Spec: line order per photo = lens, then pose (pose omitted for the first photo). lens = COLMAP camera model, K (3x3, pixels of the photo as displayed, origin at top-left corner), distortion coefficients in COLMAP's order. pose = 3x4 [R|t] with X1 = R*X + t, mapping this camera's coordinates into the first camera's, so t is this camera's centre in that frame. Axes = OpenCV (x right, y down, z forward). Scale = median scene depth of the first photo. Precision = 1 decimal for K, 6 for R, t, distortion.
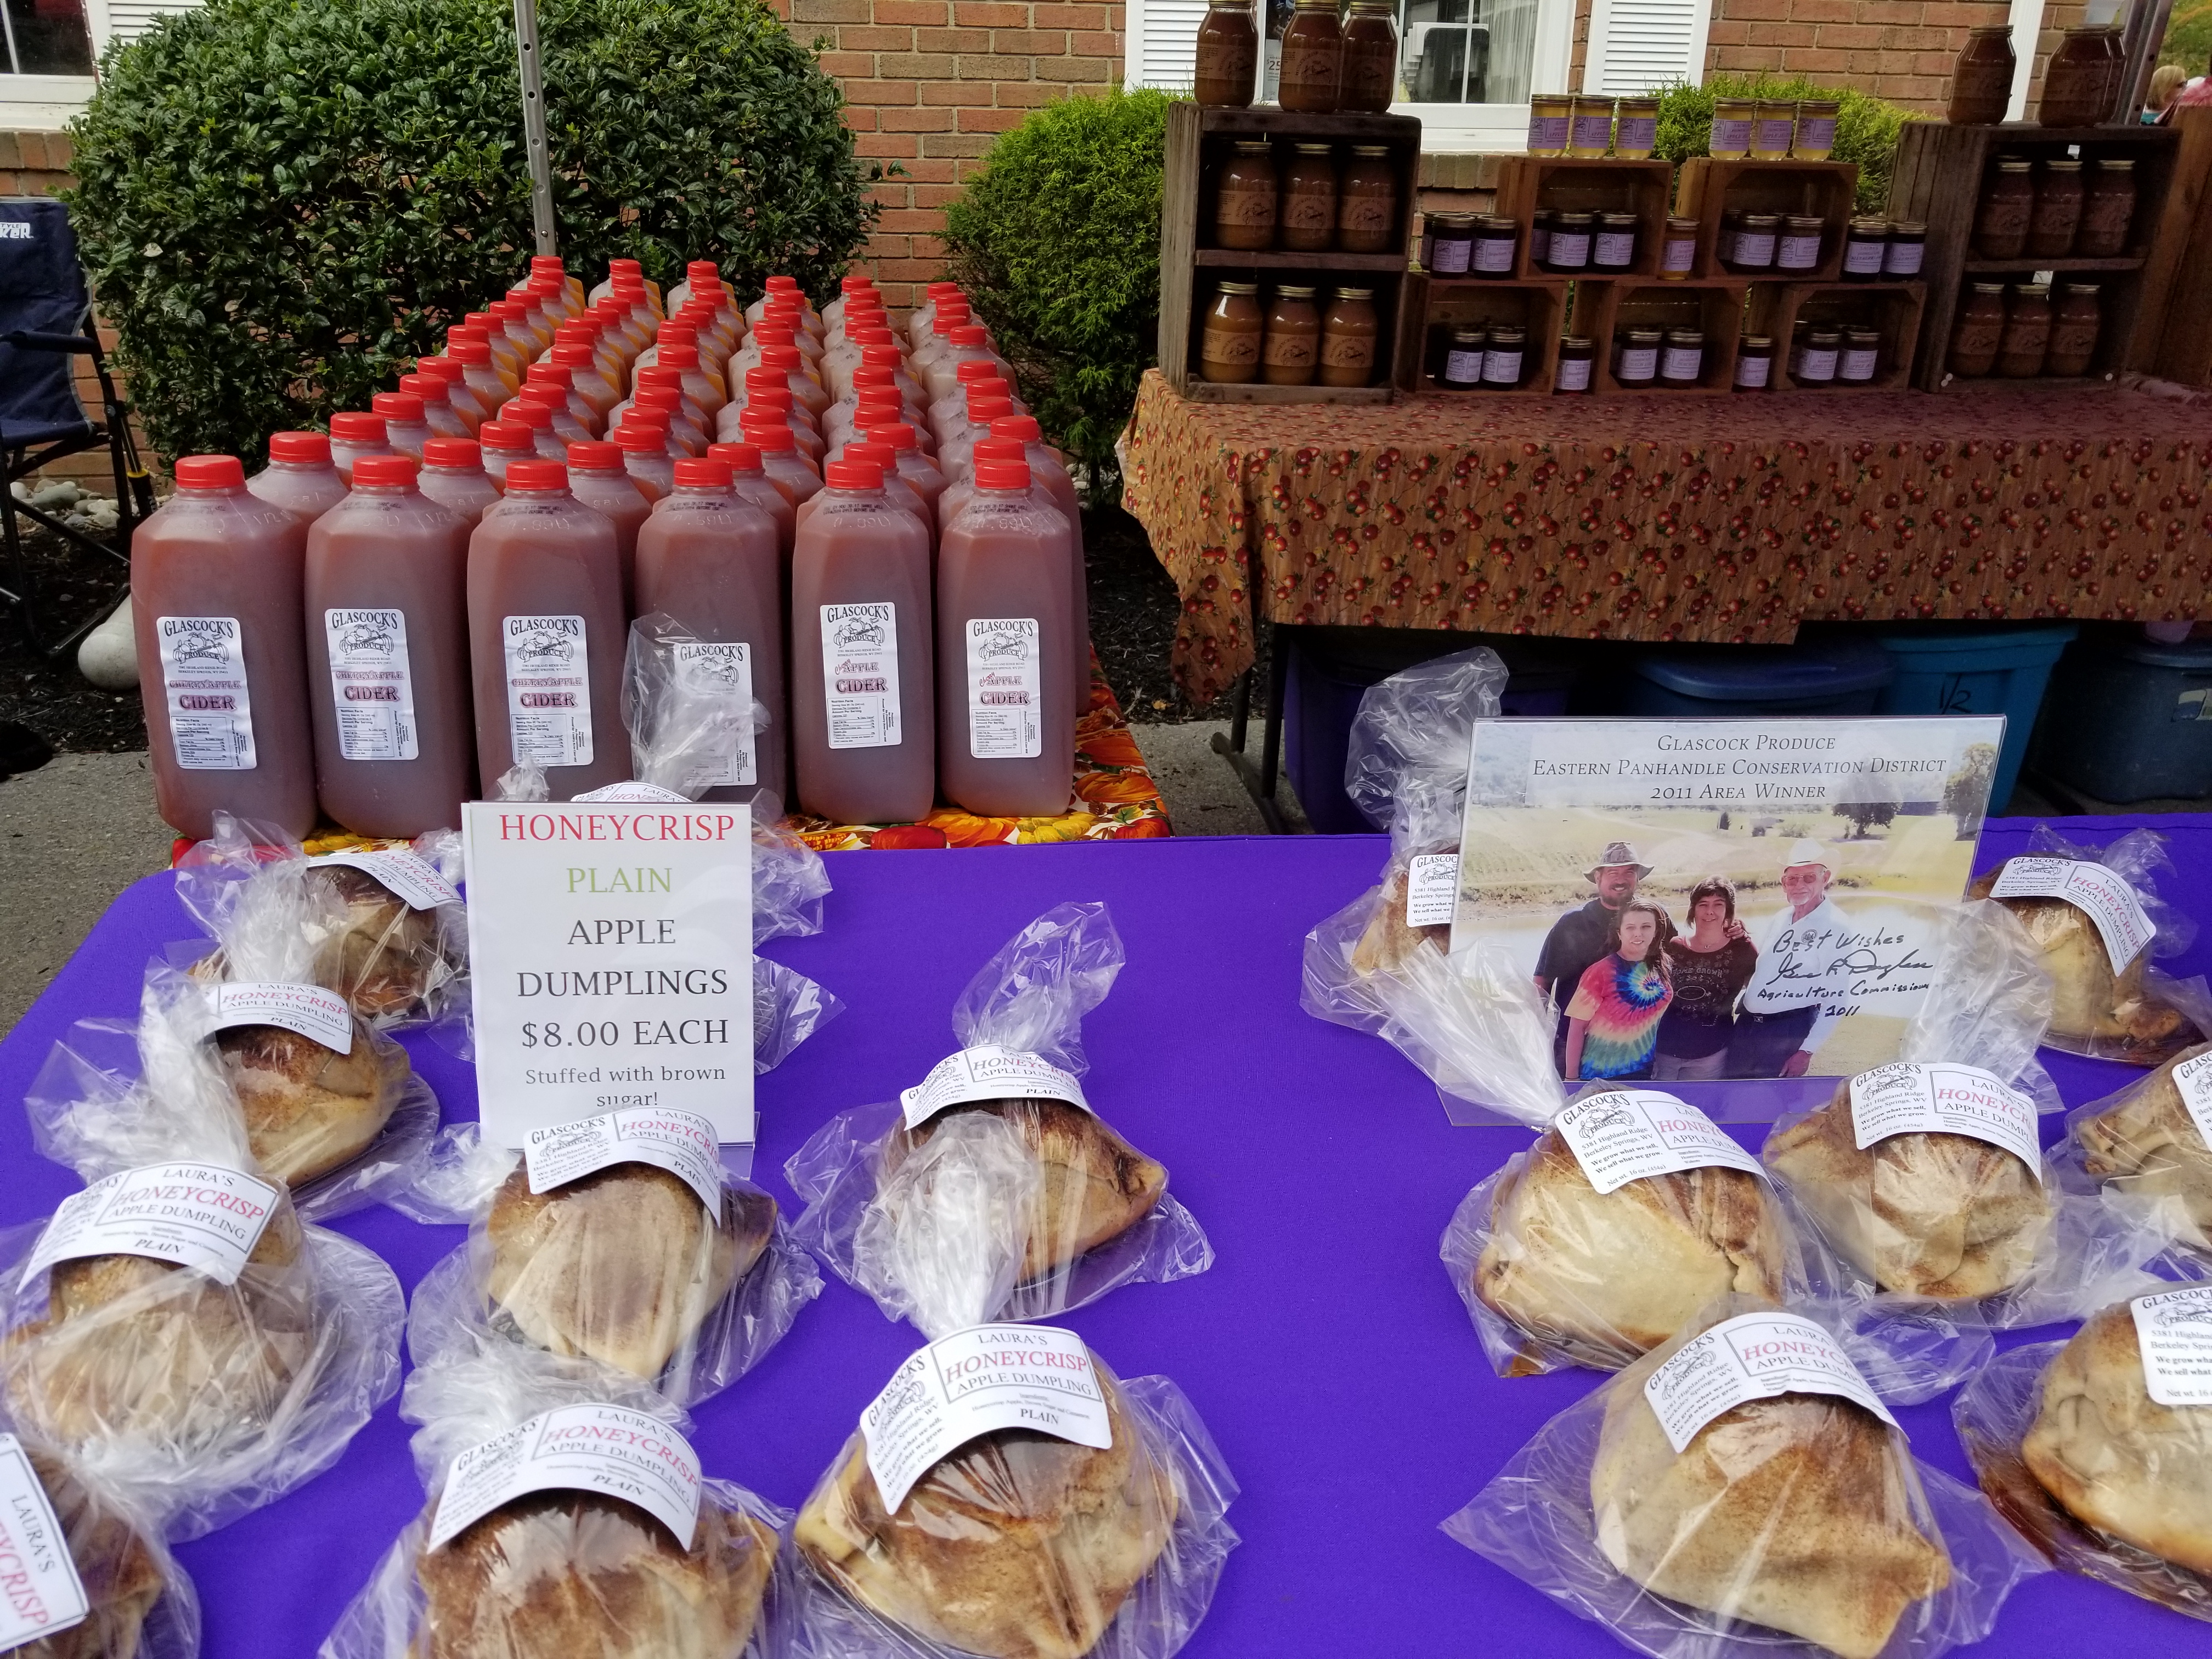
lens RADIAL K [[1742.0, 0, 1089.7], [0, 1742.0, 821.7], [0, 0, 1]] dist [0.083690, -0.147117]
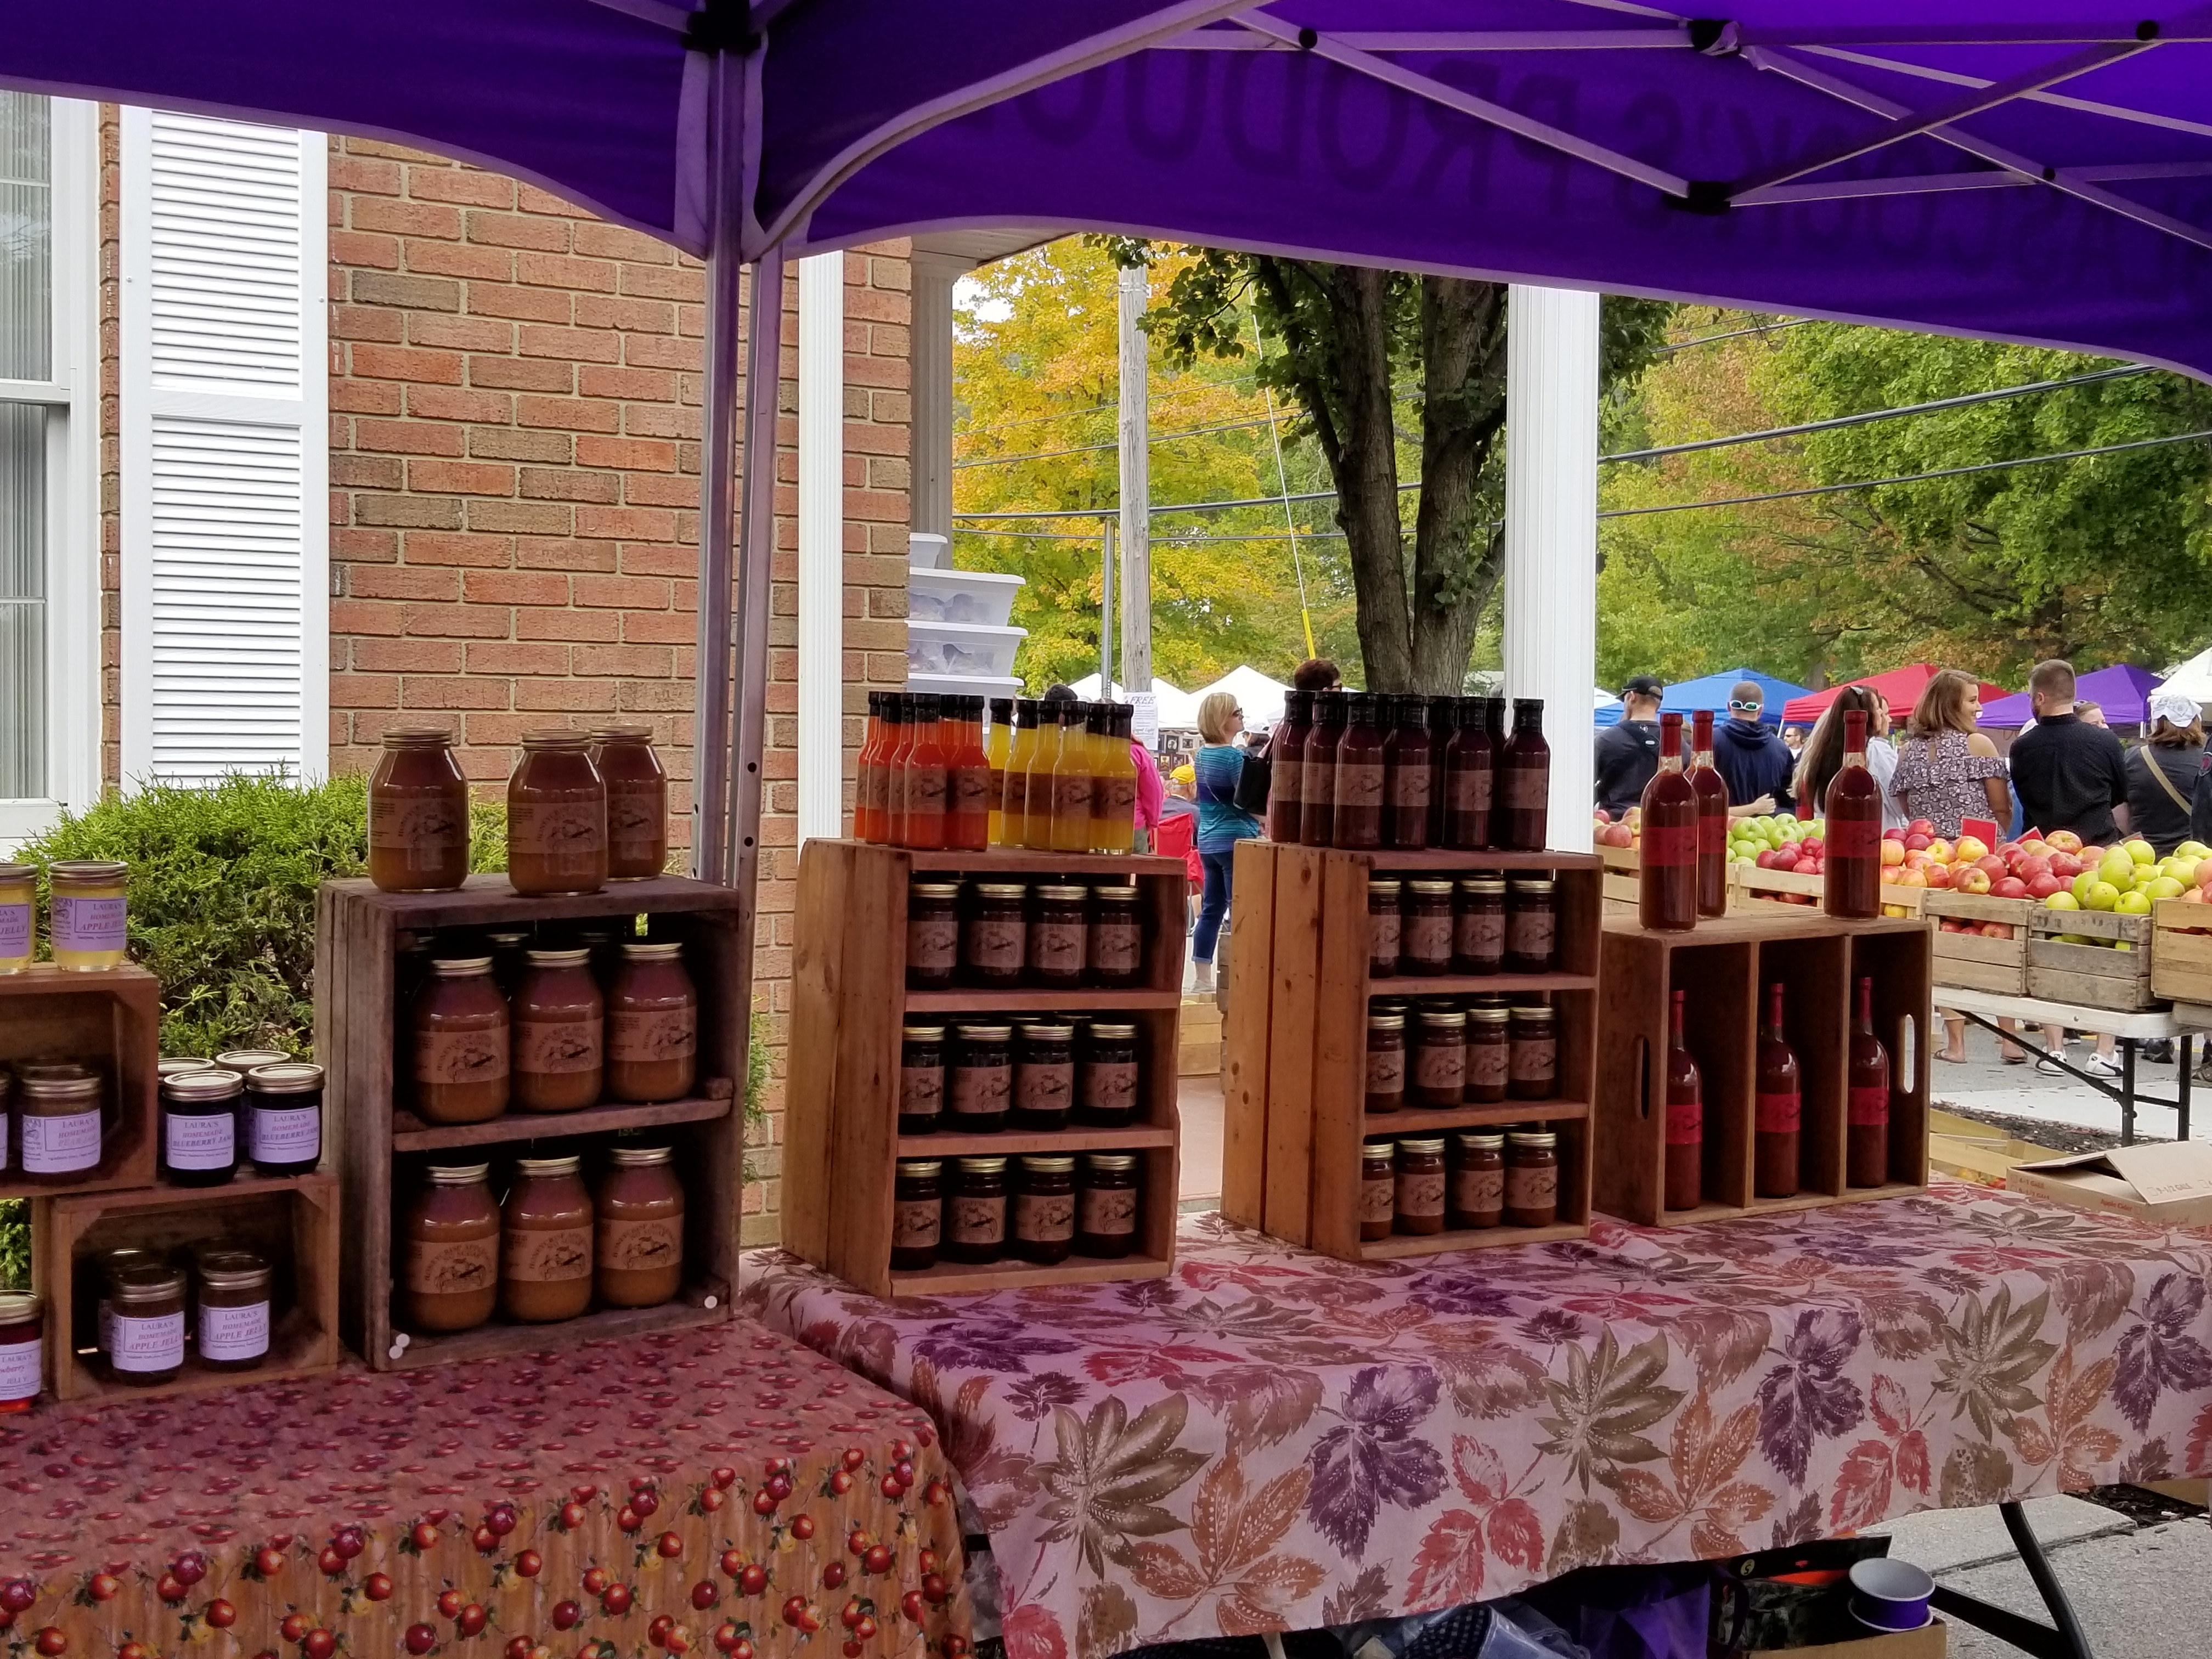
lens RADIAL K [[2551.6, 0, 1082.3], [0, 2551.6, 797.4], [0, 0, 1]] dist [0.066508, 0.000000]
pose [[0.918135, -0.016712, 0.395916, 0.410198], [0.152808, 0.936770, -0.314822, -0.143226], [-0.365620, 0.349548, 0.862635, 0.213591]]
